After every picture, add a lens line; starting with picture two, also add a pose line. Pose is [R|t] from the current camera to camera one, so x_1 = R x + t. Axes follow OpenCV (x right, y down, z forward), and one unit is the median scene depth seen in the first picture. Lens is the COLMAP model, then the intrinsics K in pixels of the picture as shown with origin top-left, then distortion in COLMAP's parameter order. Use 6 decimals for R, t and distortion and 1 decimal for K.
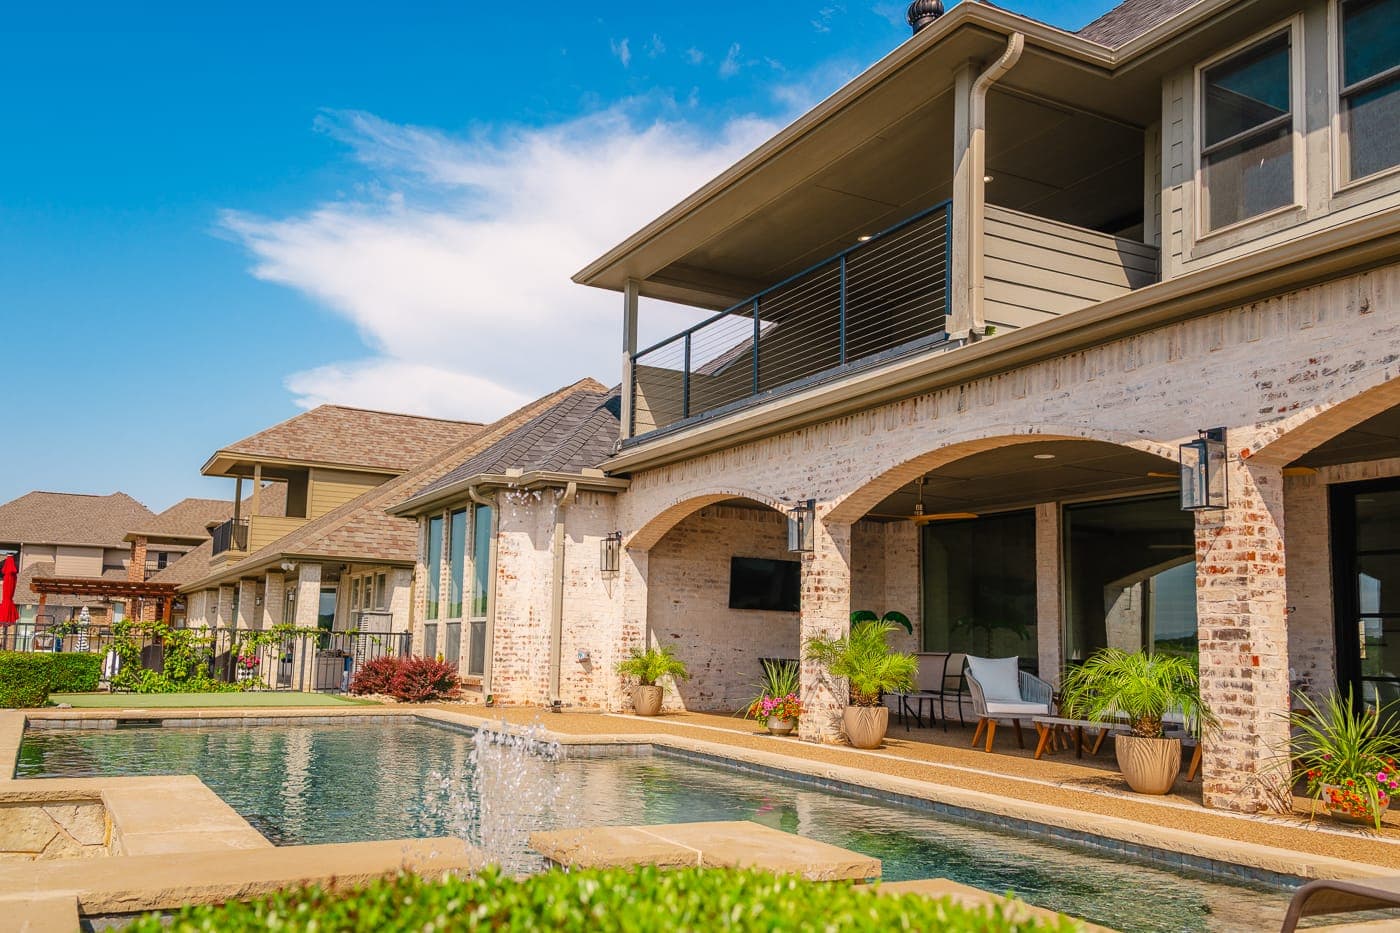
lens RADIAL K [[1100.1, 0, 657.9], [0, 1100.1, 522.6], [0, 0, 1]] dist [0.190932, -0.145835]
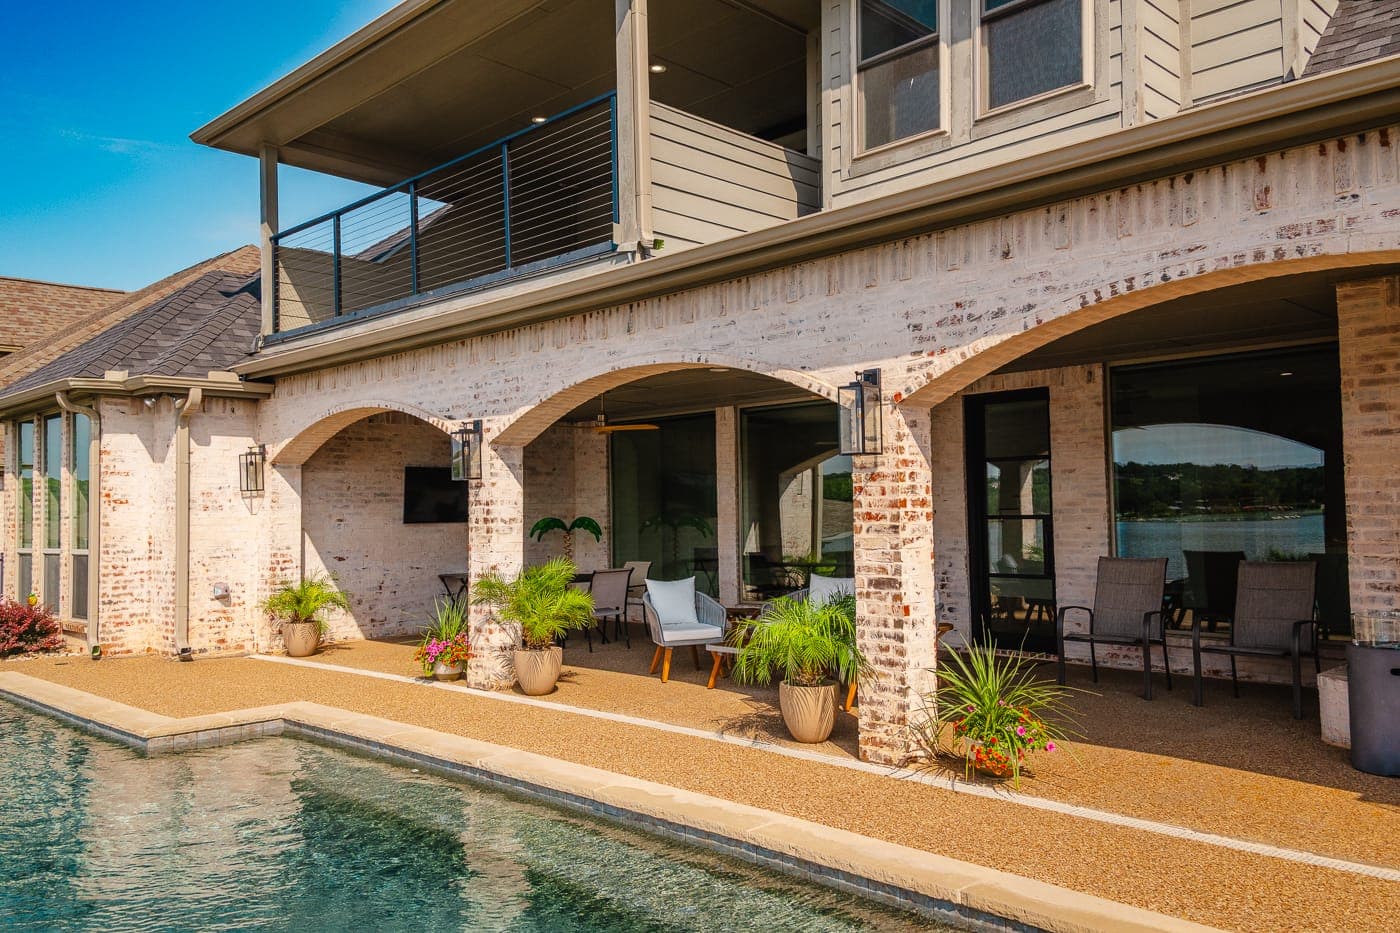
lens RADIAL K [[1100.1, 0, 675.4], [0, 1100.1, 459.1], [0, 0, 1]] dist [0.190932, -0.145835]
pose [[0.962599, -0.028630, 0.269413, 0.048888], [0.011386, 0.997797, 0.065351, -0.044559], [-0.270691, -0.059840, 0.960805, 0.092043]]
